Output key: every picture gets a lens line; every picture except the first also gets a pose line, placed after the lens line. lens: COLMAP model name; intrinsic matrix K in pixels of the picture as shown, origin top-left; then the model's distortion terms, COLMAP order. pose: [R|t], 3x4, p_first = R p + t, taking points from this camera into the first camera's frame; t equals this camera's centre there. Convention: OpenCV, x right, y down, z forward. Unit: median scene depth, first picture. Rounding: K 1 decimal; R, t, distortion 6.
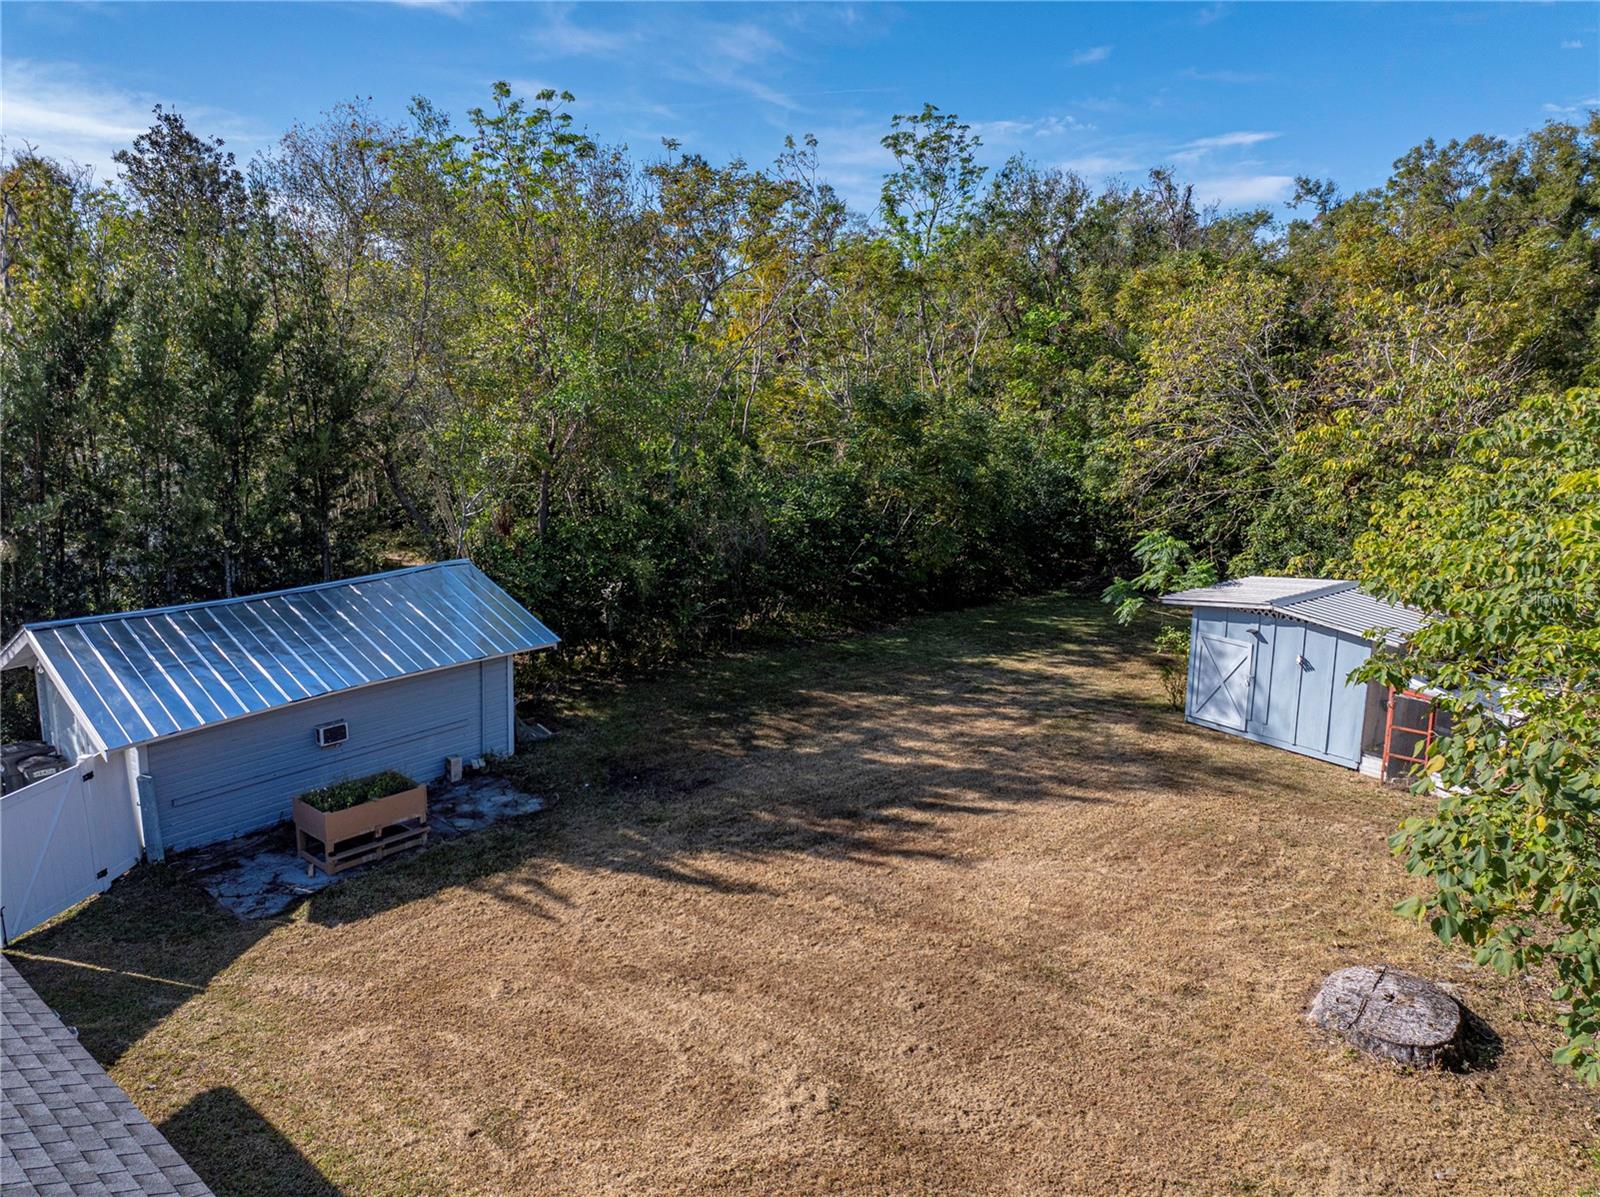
lens RADIAL K [[1157.2, 0, 805.1], [0, 1157.2, 608.9], [0, 0, 1]] dist [-0.035683, 0.027820]
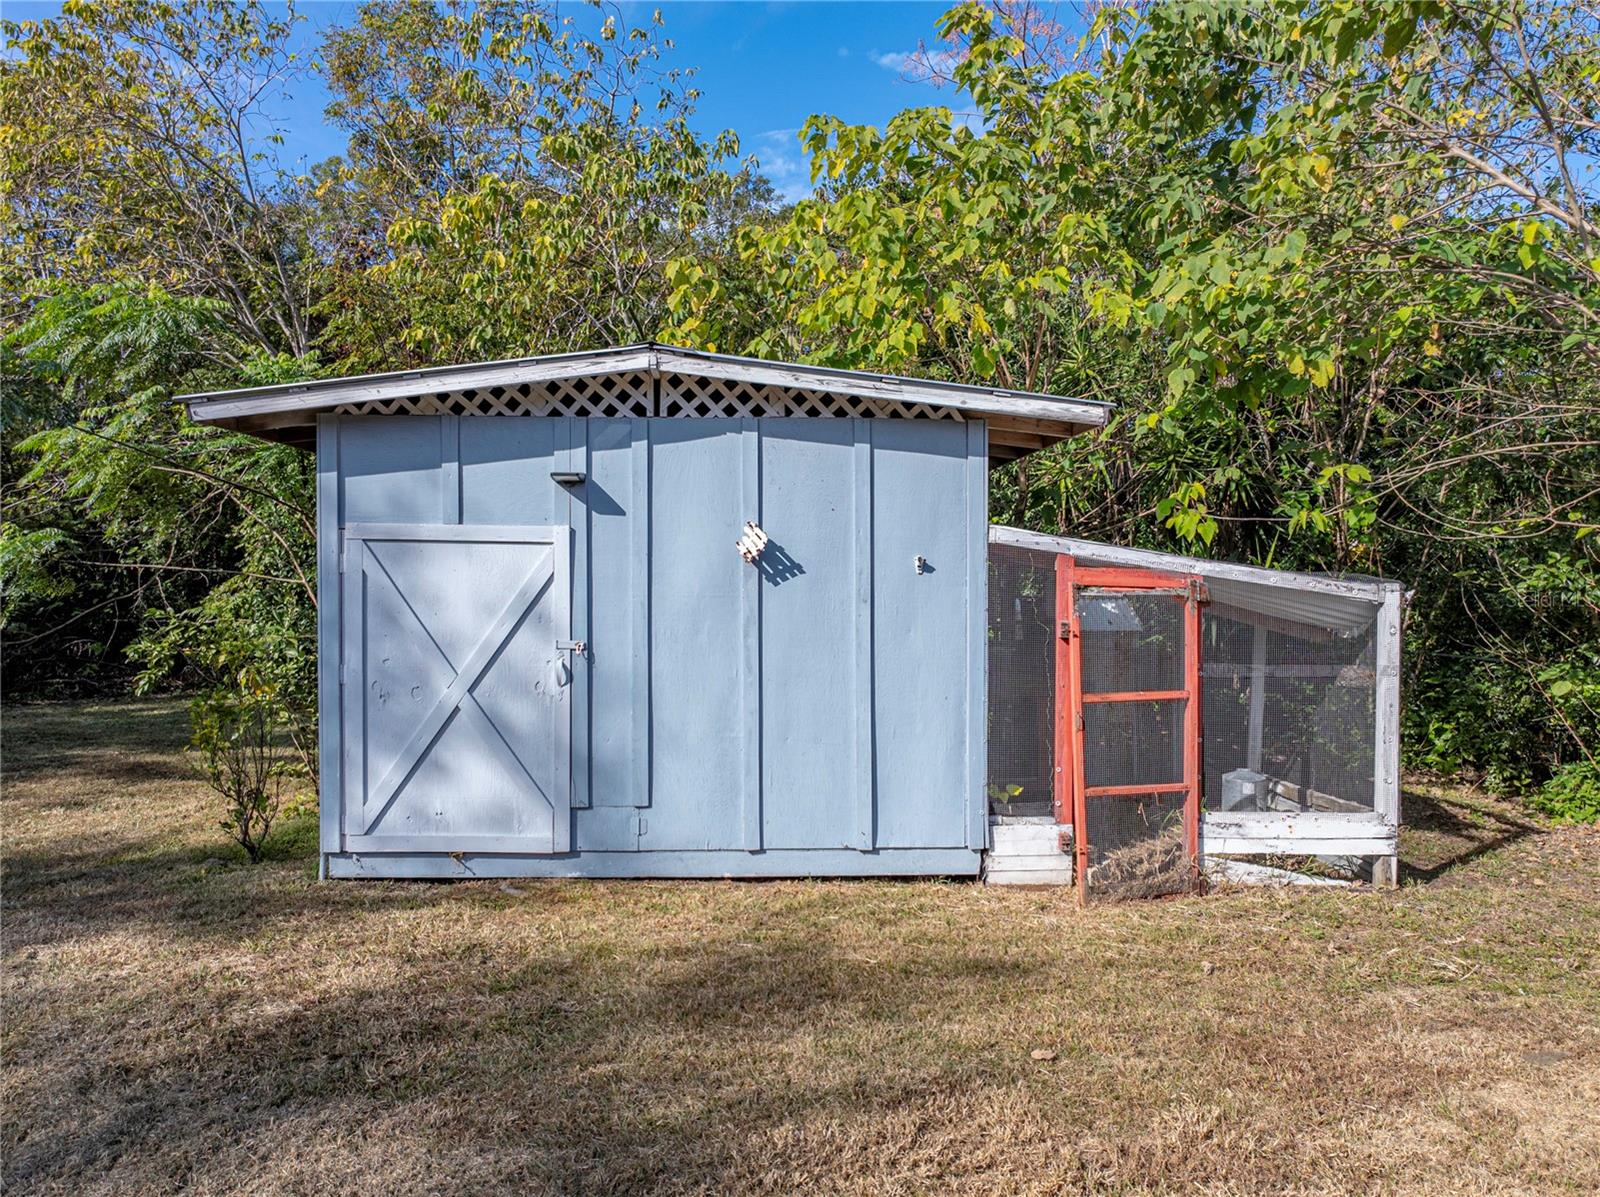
lens RADIAL K [[1157.2, 0, 805.1], [0, 1157.2, 608.9], [0, 0, 1]] dist [-0.035683, 0.027820]
pose [[0.591307, -0.018584, 0.806232, 0.198693], [0.182456, 0.976894, -0.111299, 0.093106], [-0.785535, 0.212914, 0.581036, 0.807363]]
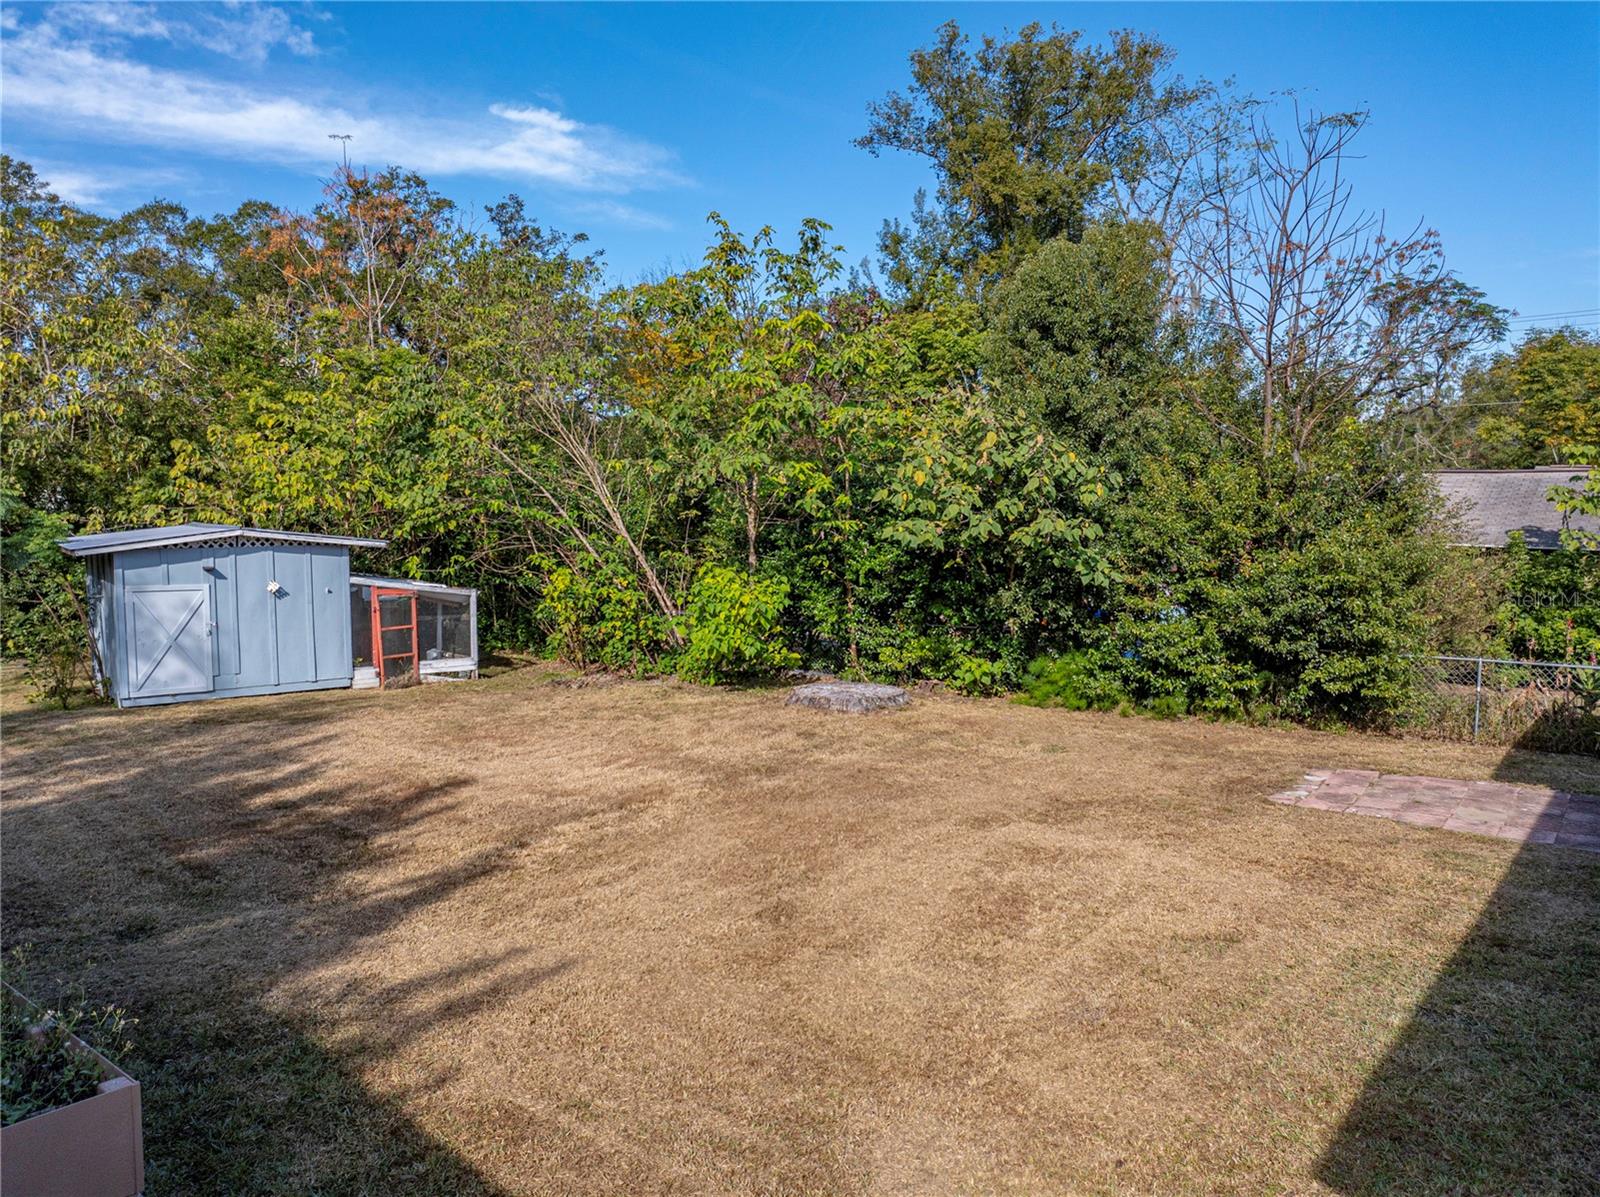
lens RADIAL K [[1157.2, 0, 805.1], [0, 1157.2, 608.9], [0, 0, 1]] dist [-0.035683, 0.027820]
pose [[-0.005836, -0.101881, 0.994780, -0.465159], [0.217664, 0.970815, 0.100703, 0.059818], [-0.976006, 0.217115, 0.016510, 0.567921]]
